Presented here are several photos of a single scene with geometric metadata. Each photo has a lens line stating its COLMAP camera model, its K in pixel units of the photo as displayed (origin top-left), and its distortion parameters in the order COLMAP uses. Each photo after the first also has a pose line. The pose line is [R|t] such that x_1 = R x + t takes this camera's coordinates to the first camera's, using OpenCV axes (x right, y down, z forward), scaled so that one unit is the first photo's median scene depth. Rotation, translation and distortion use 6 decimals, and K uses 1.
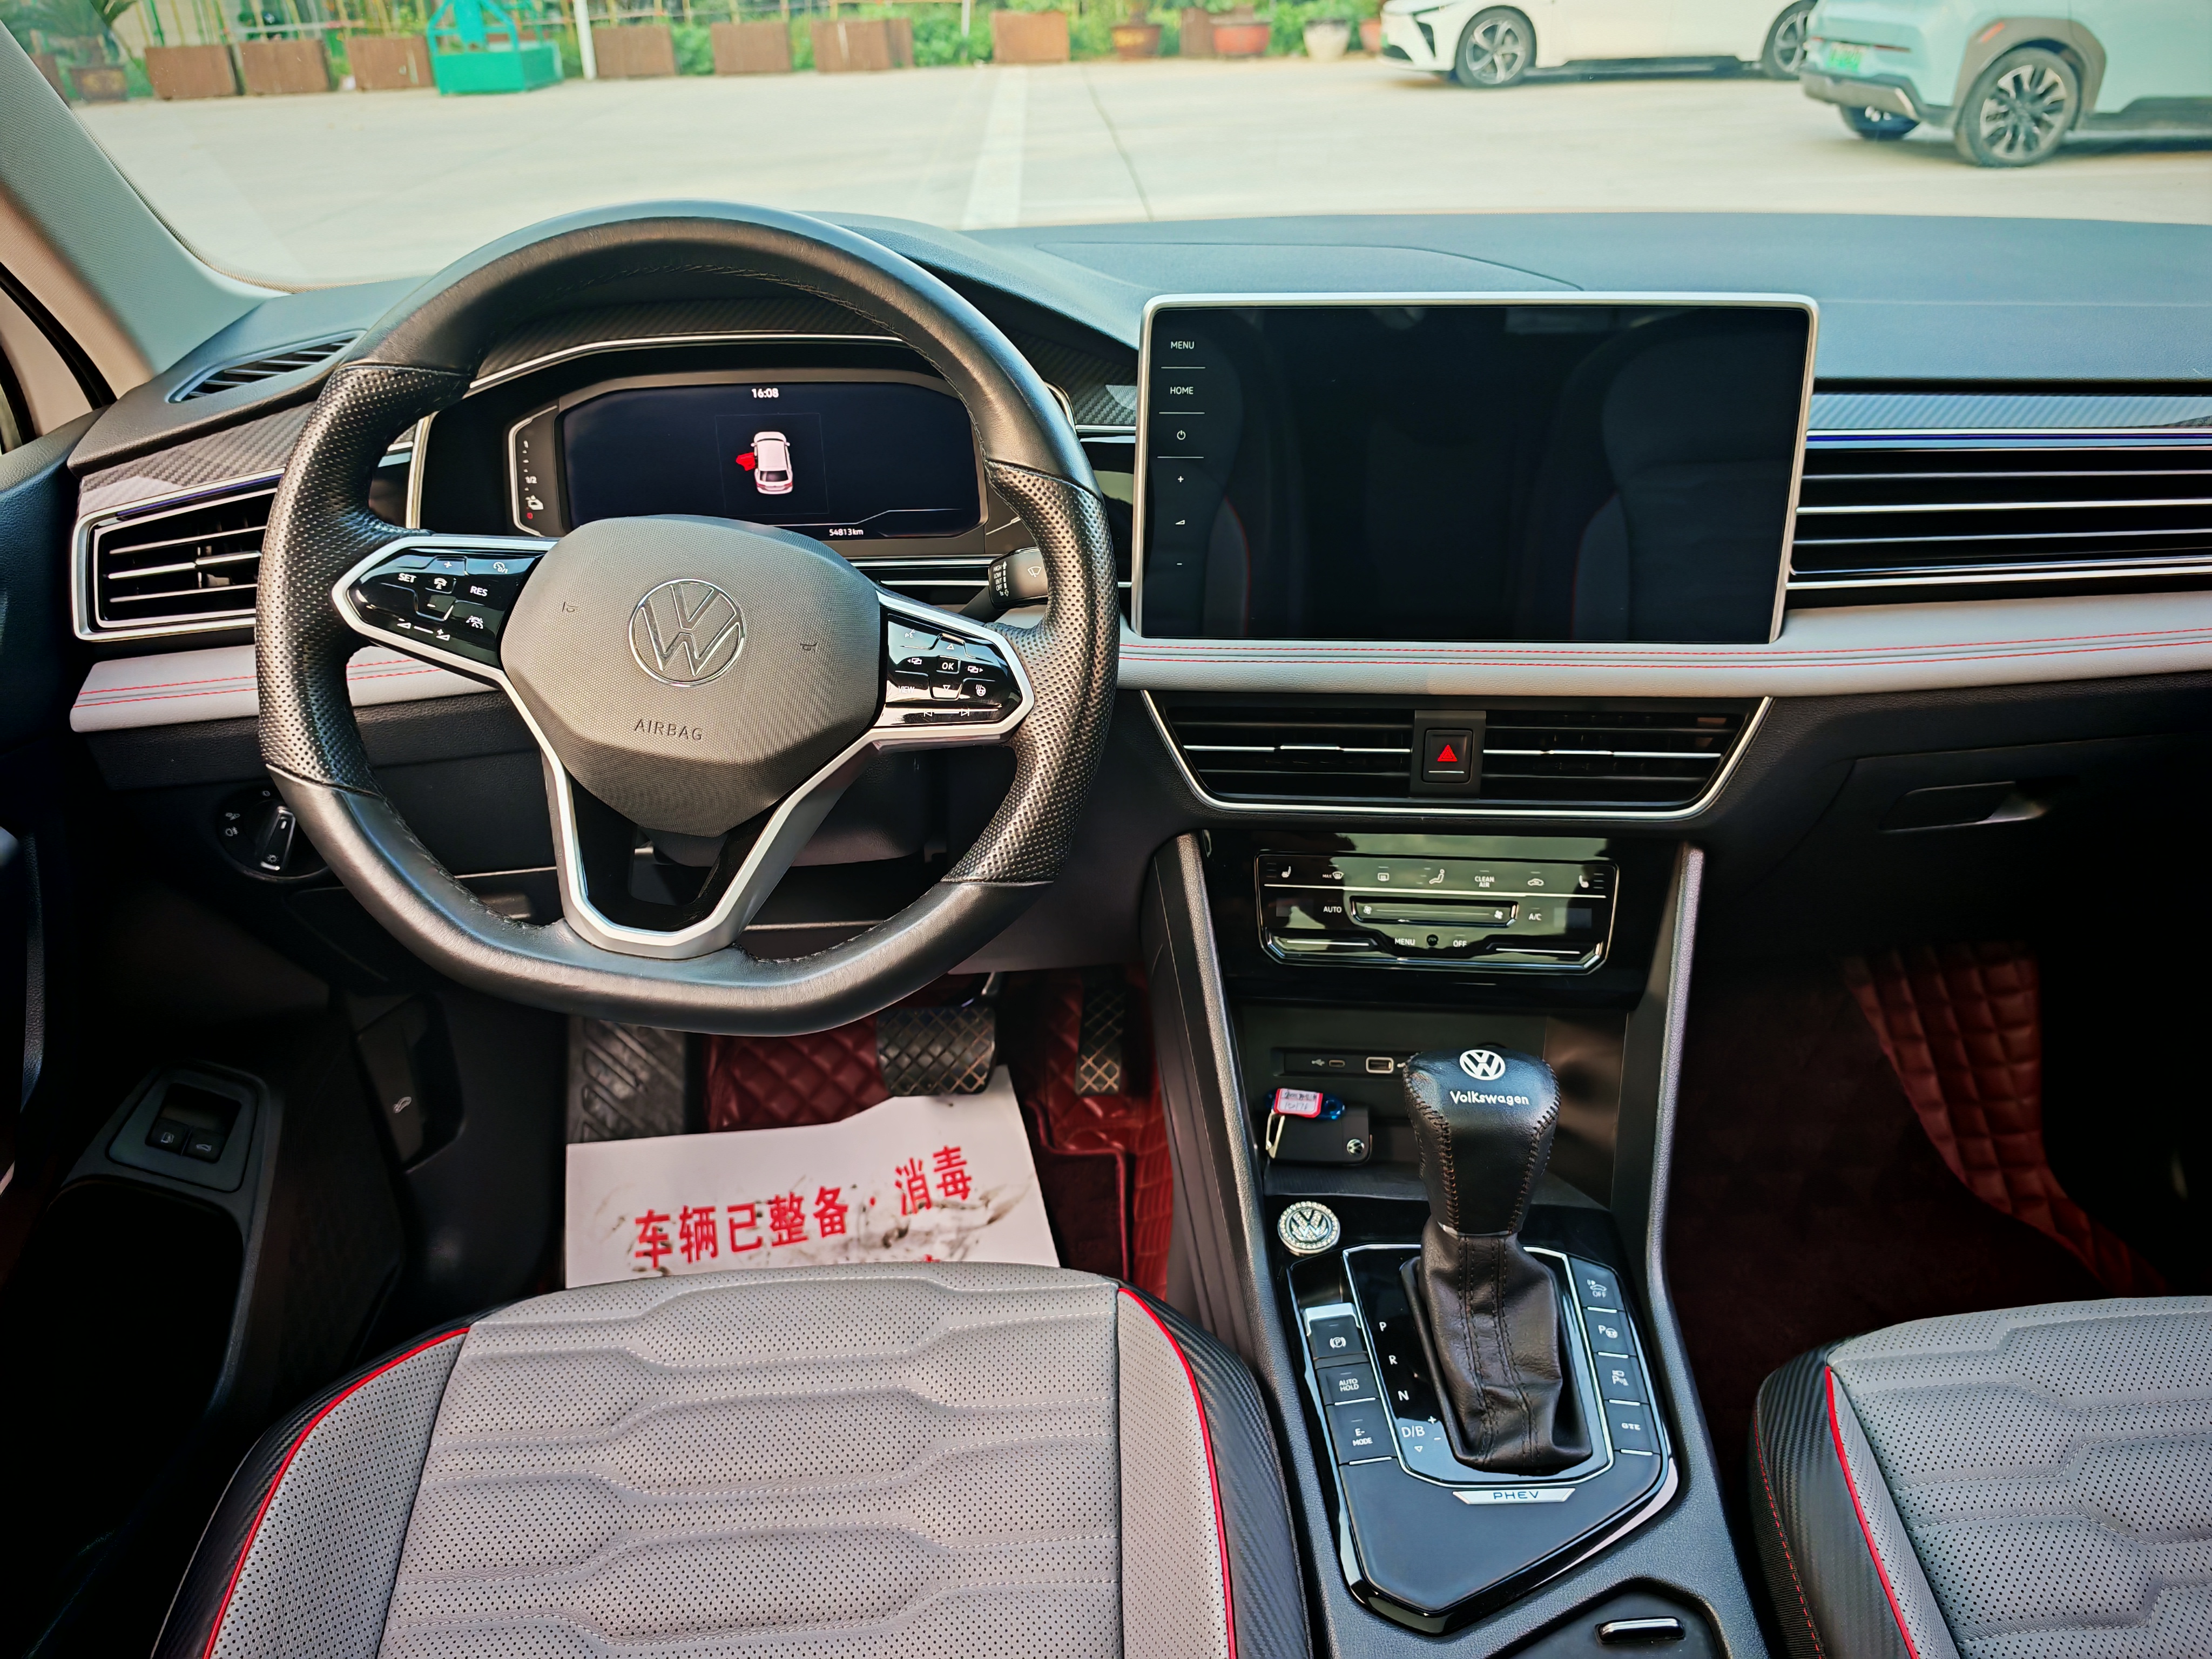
lens RADIAL K [[1582.0, 0, 1129.7], [0, 1582.0, 833.1], [0, 0, 1]] dist [0.058859, -0.090902]
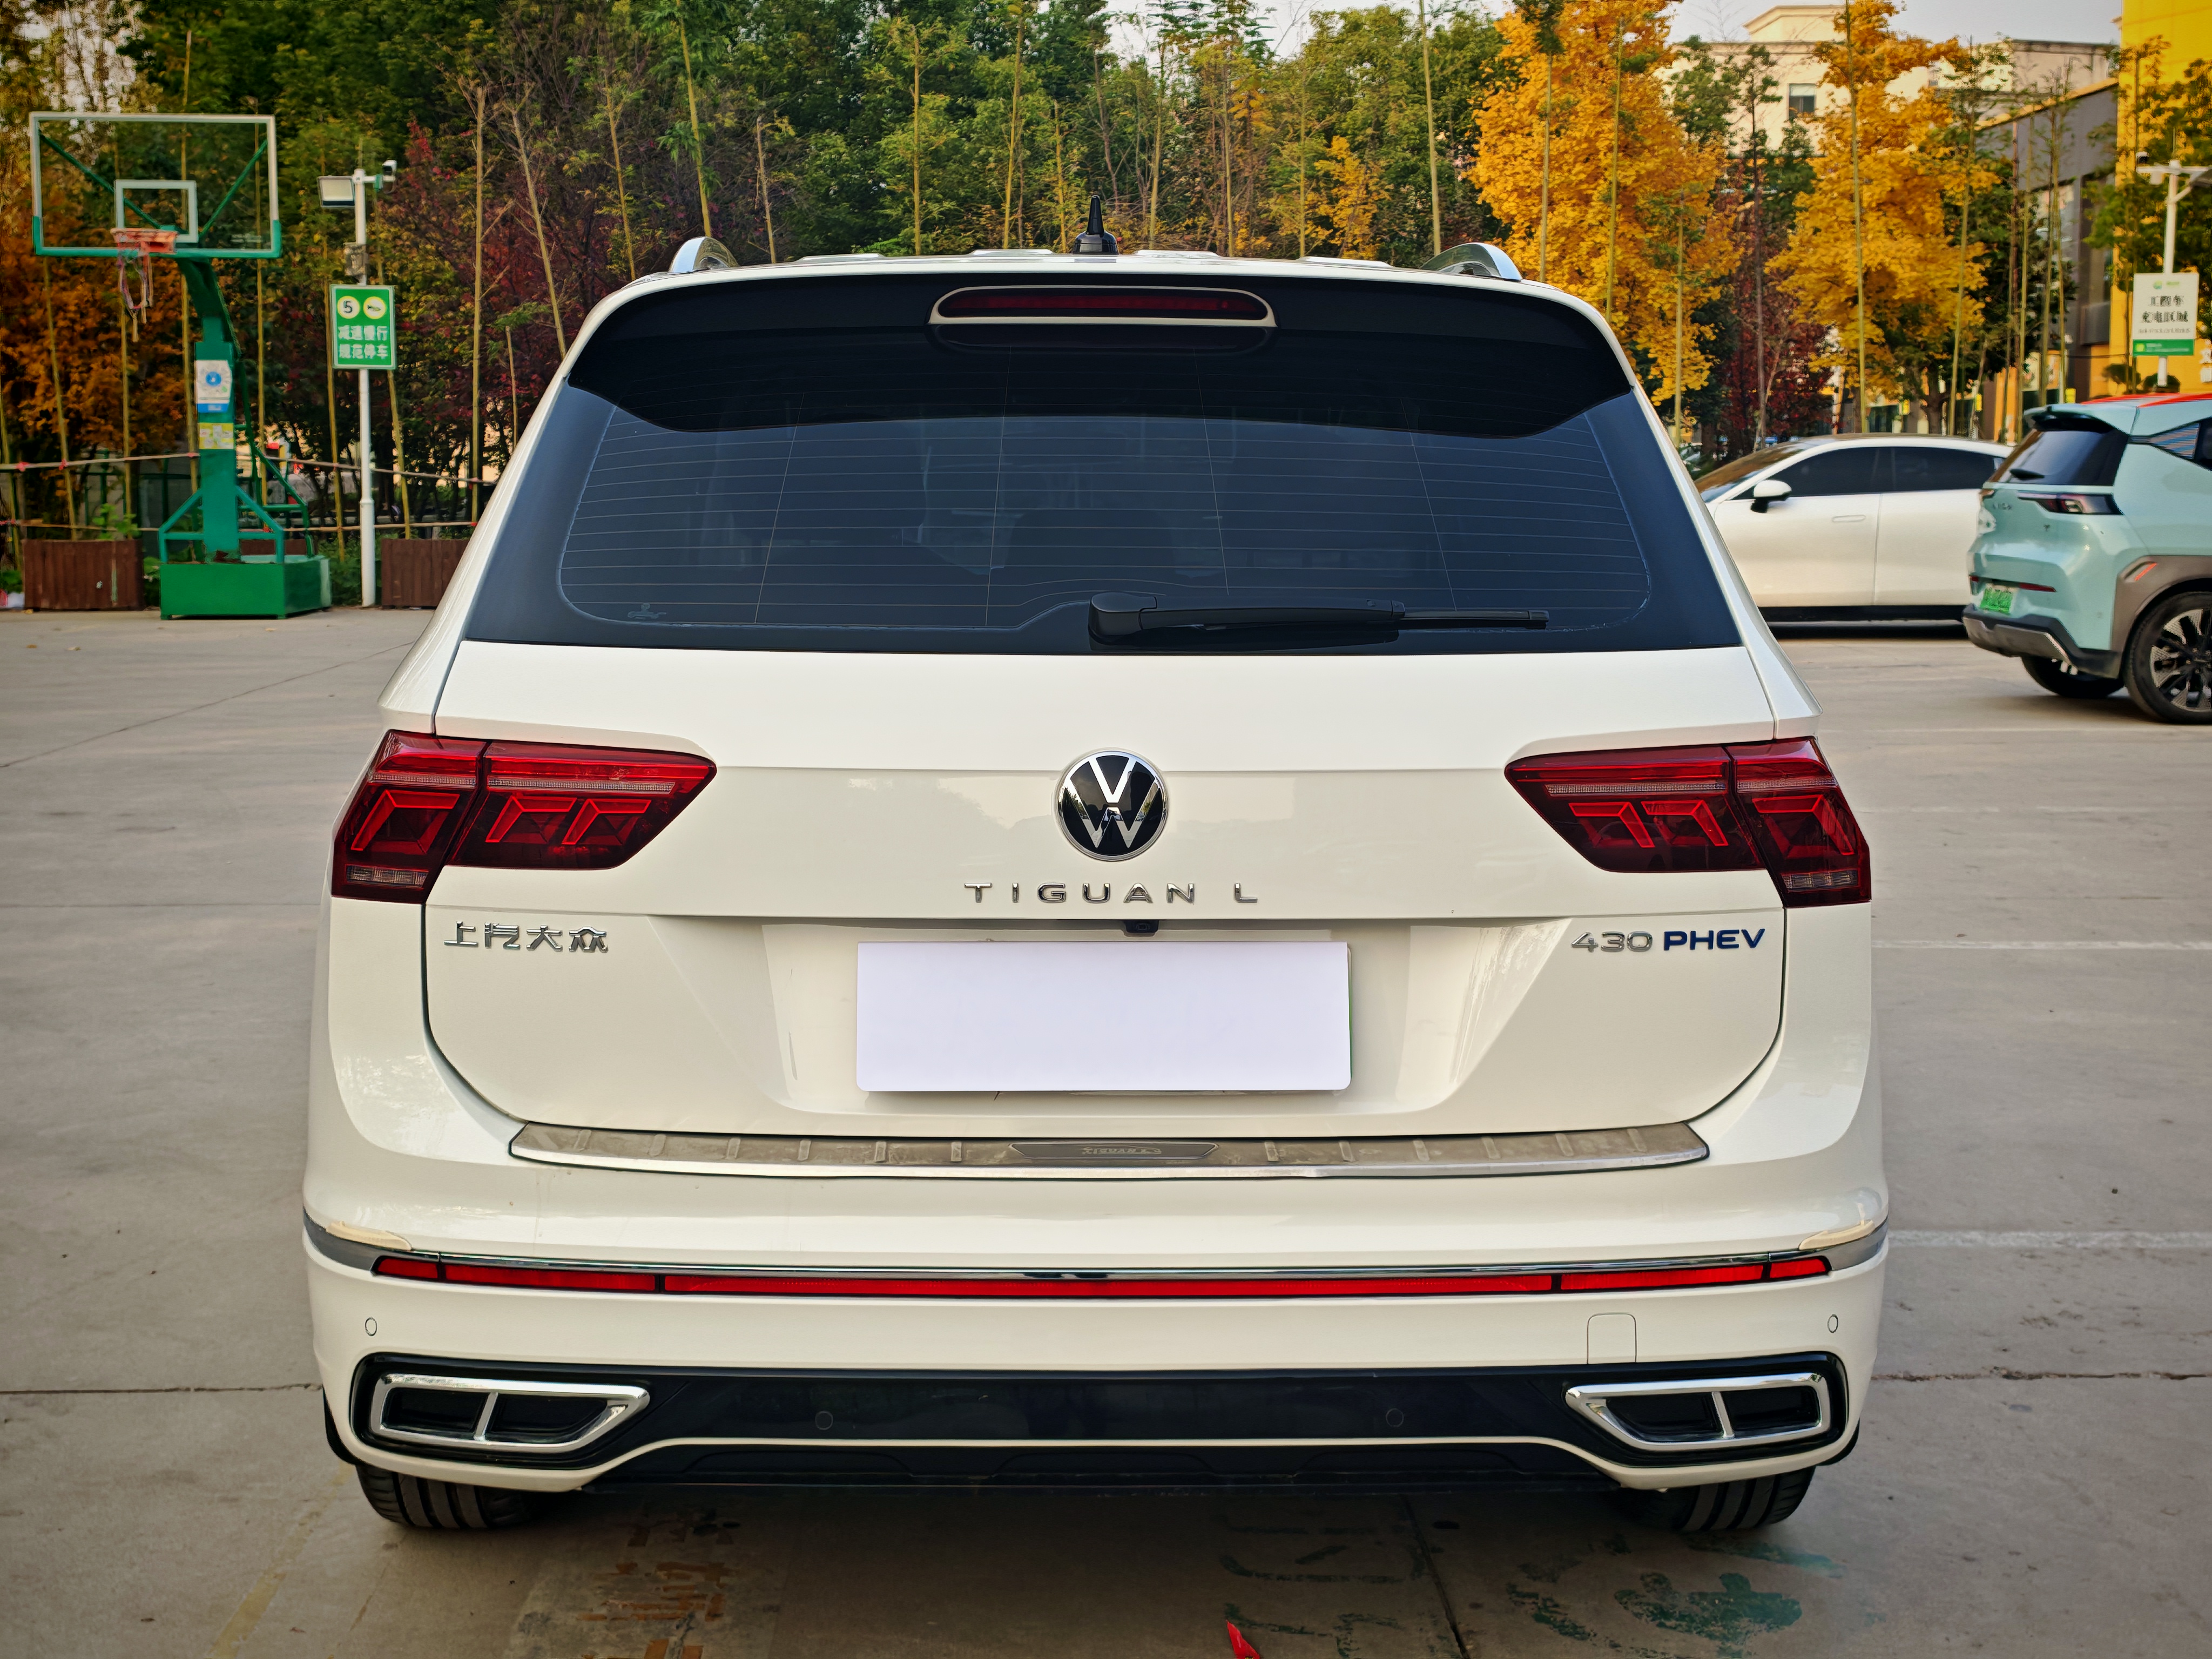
lens RADIAL K [[3224.0, 0, 1106.0], [0, 3224.0, 829.5], [0, 0, 1]] dist [0.031016, 0.021754]
pose [[0.999343, 0.025380, -0.025867, 0.438026], [-0.033284, 0.925132, -0.378183, 2.891939], [0.014332, 0.378796, 0.925369, -5.407568]]
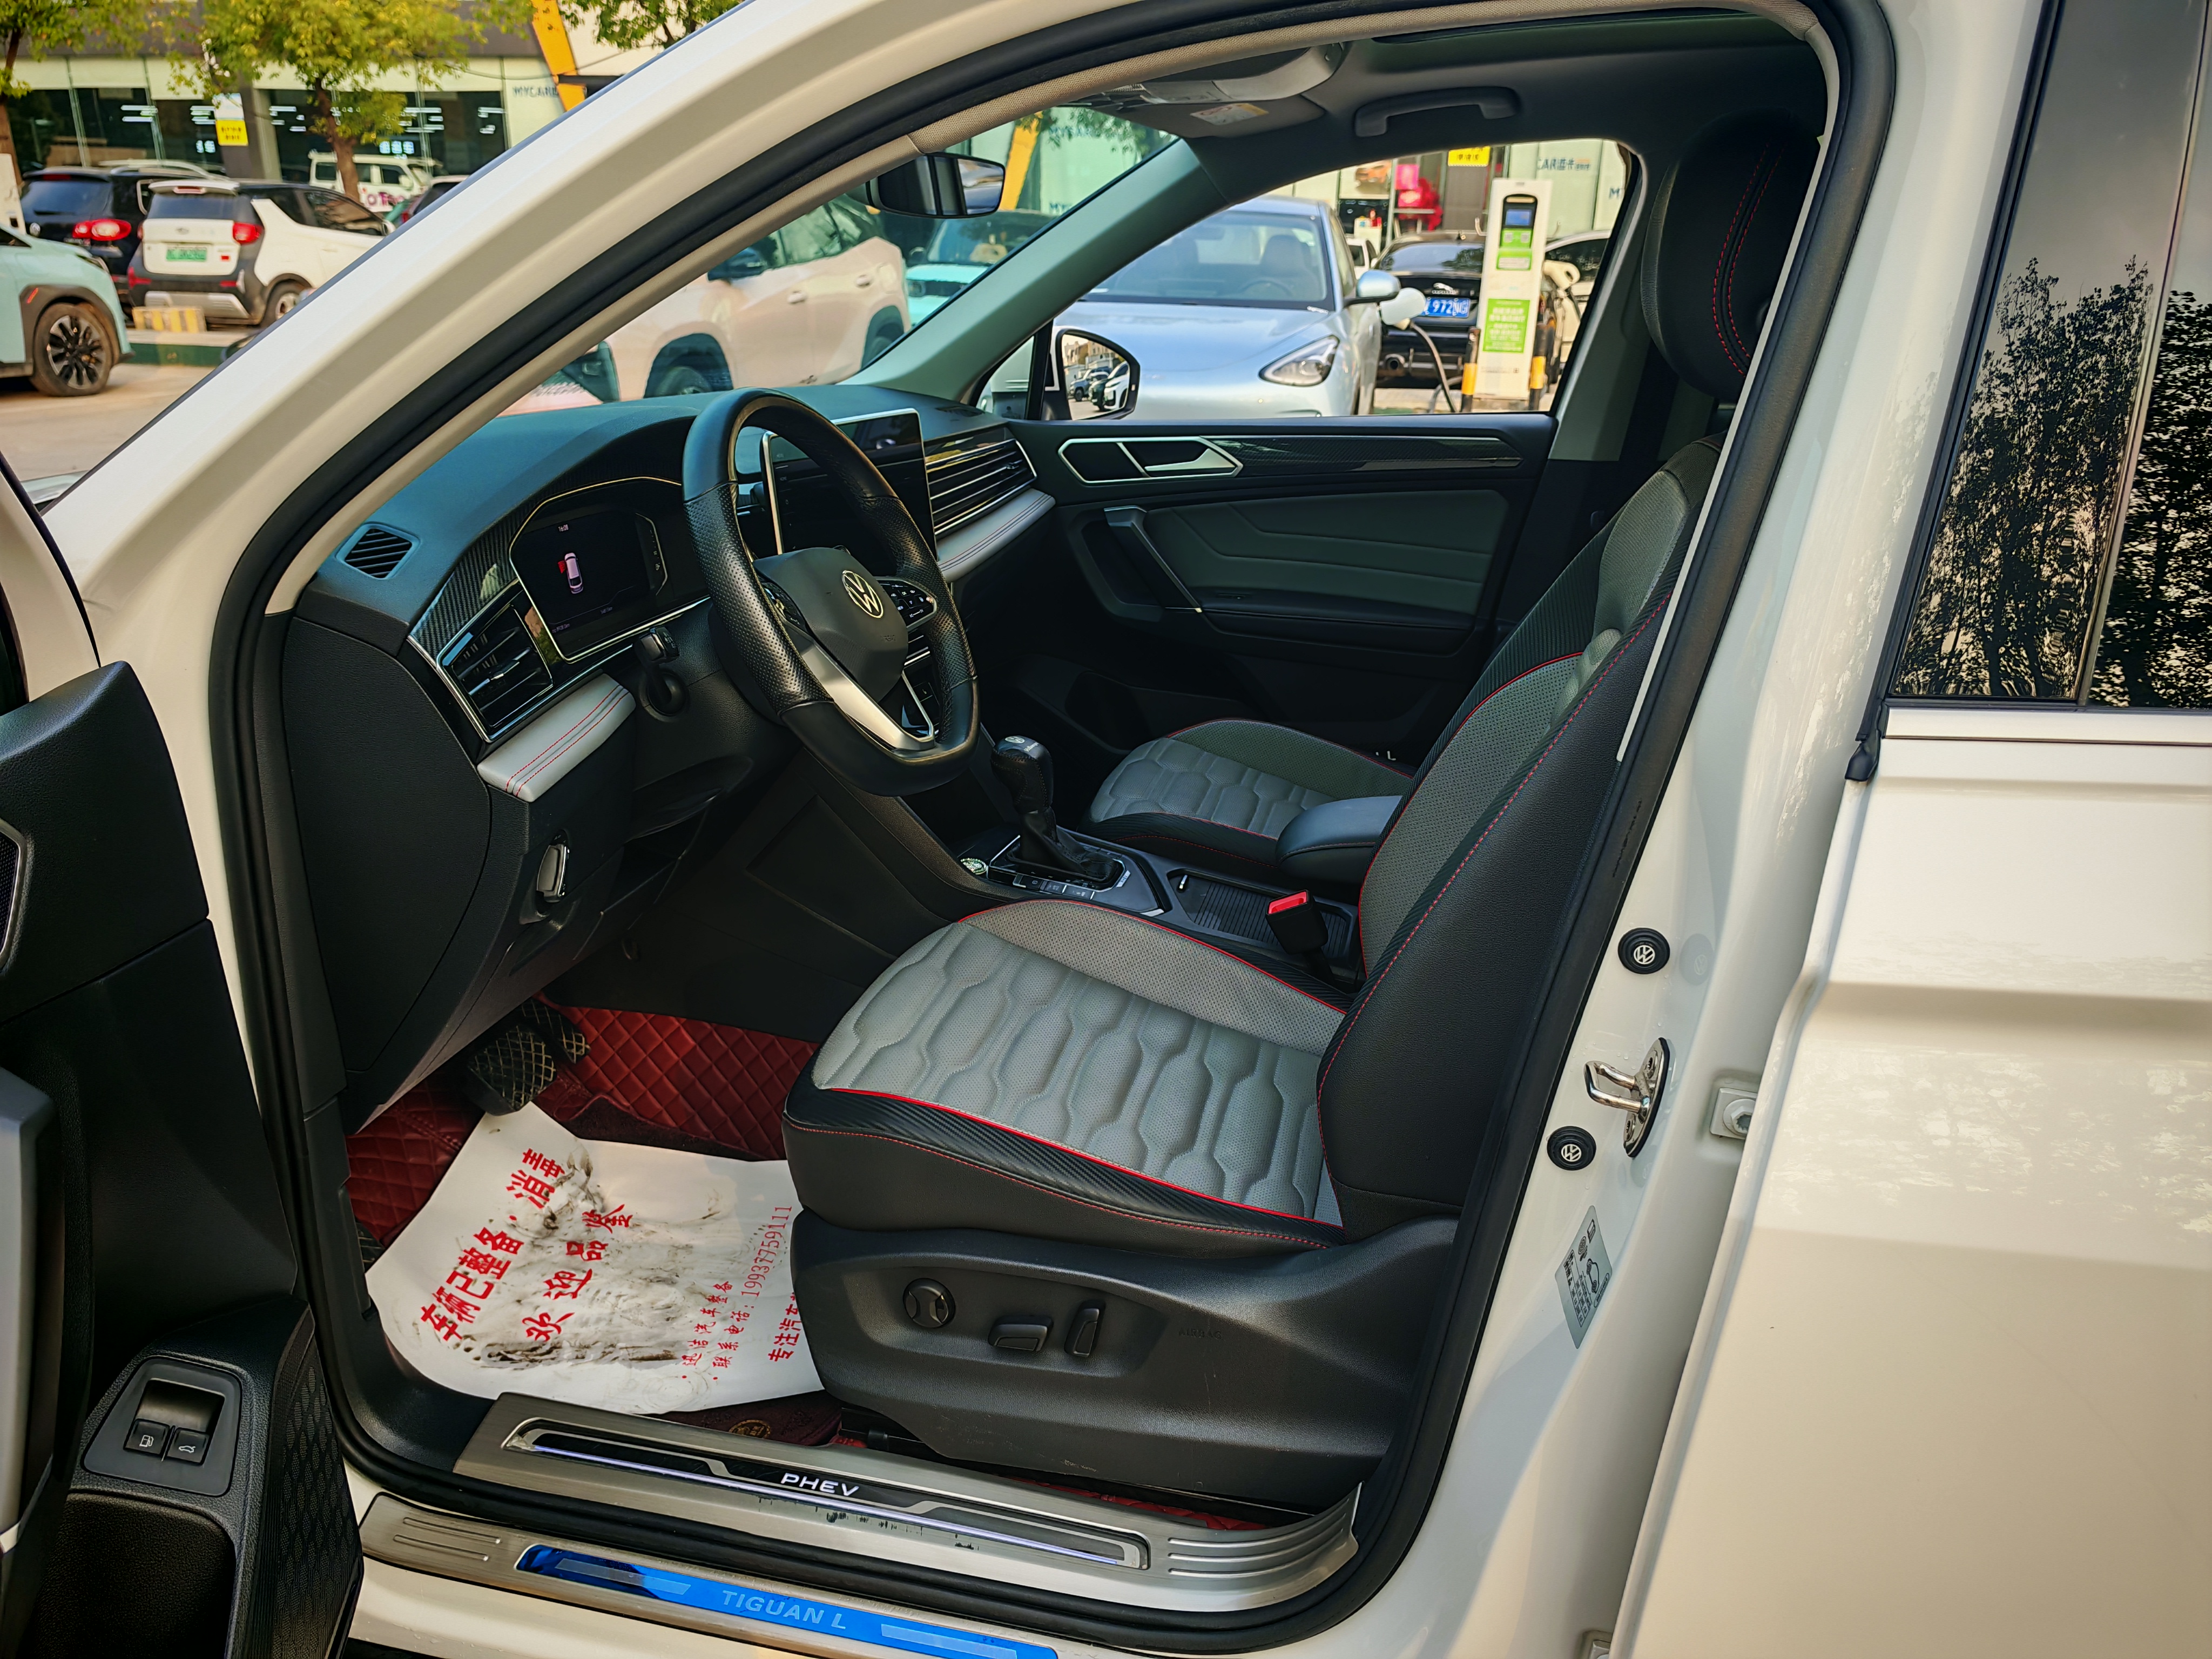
lens RADIAL K [[1578.3, 0, 1106.0], [0, 1578.3, 829.5], [0, 0, 1]] dist [0.056510, -0.055978]
pose [[0.279320, -0.310083, 0.908751, -1.544623], [0.438945, 0.882977, 0.166372, -0.047749], [-0.853995, 0.352421, 0.382742, 0.071200]]
